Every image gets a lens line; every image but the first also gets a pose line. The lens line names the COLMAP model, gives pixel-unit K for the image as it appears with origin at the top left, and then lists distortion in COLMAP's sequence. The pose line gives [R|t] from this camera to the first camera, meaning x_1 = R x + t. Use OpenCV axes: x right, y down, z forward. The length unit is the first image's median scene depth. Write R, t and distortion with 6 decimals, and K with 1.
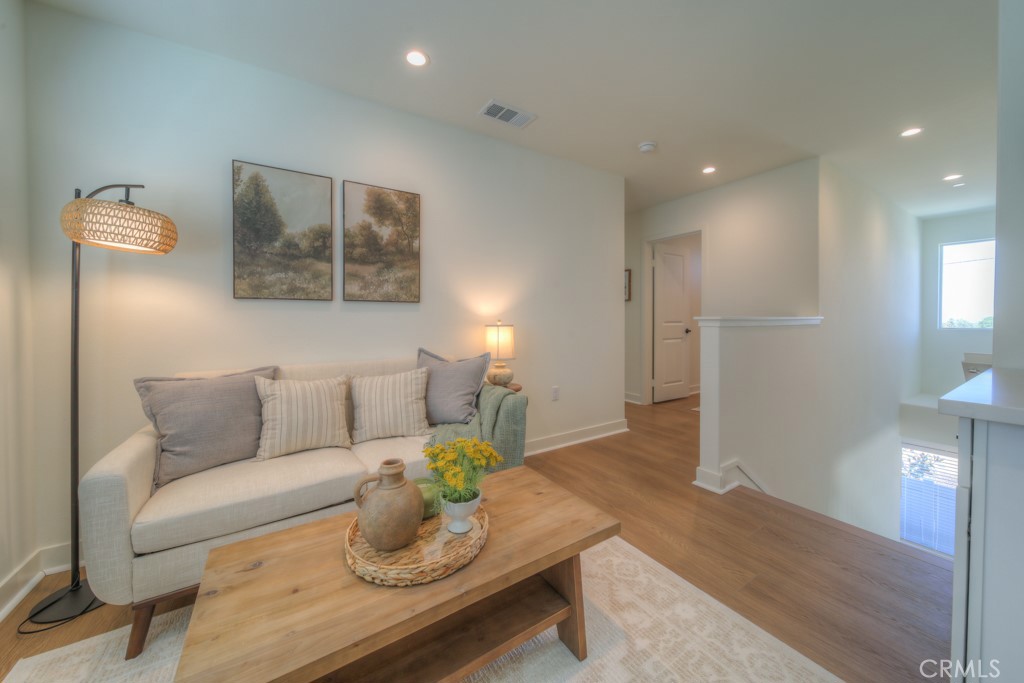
lens RADIAL K [[371.8, 0, 514.2], [0, 371.8, 318.3], [0, 0, 1]] dist [-0.000883, 0.000042]
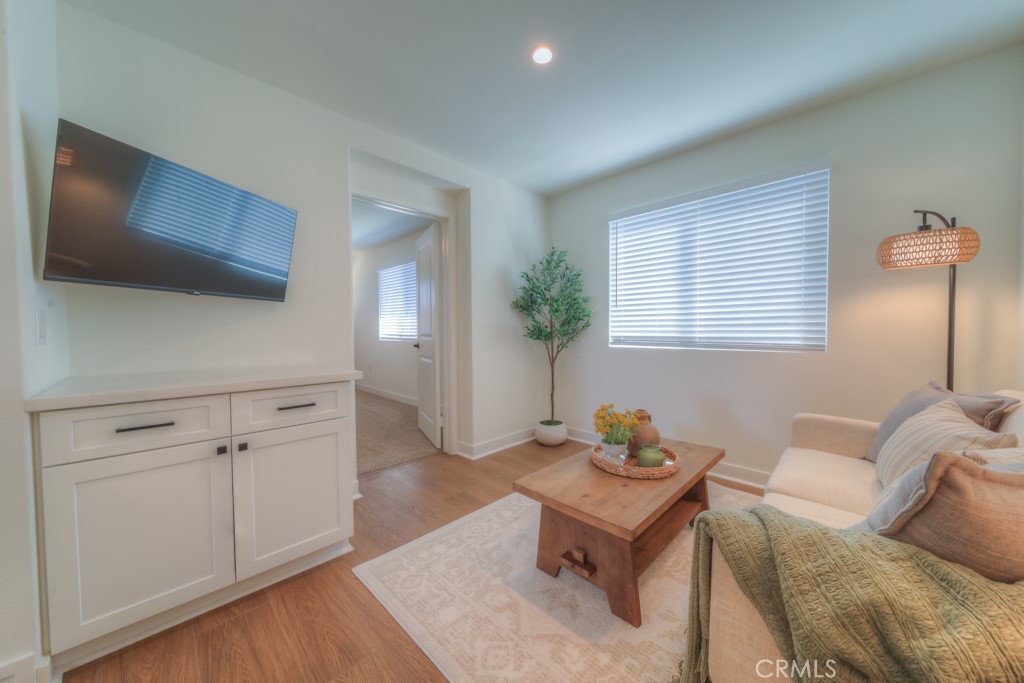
lens RADIAL K [[371.8, 0, 514.2], [0, 371.8, 318.3], [0, 0, 1]] dist [-0.000883, 0.000042]
pose [[-0.977258, -0.004082, -0.212013, 0.482563], [0.001789, 0.999620, -0.027490, -0.004200], [0.212045, -0.027244, -0.976880, 1.979796]]
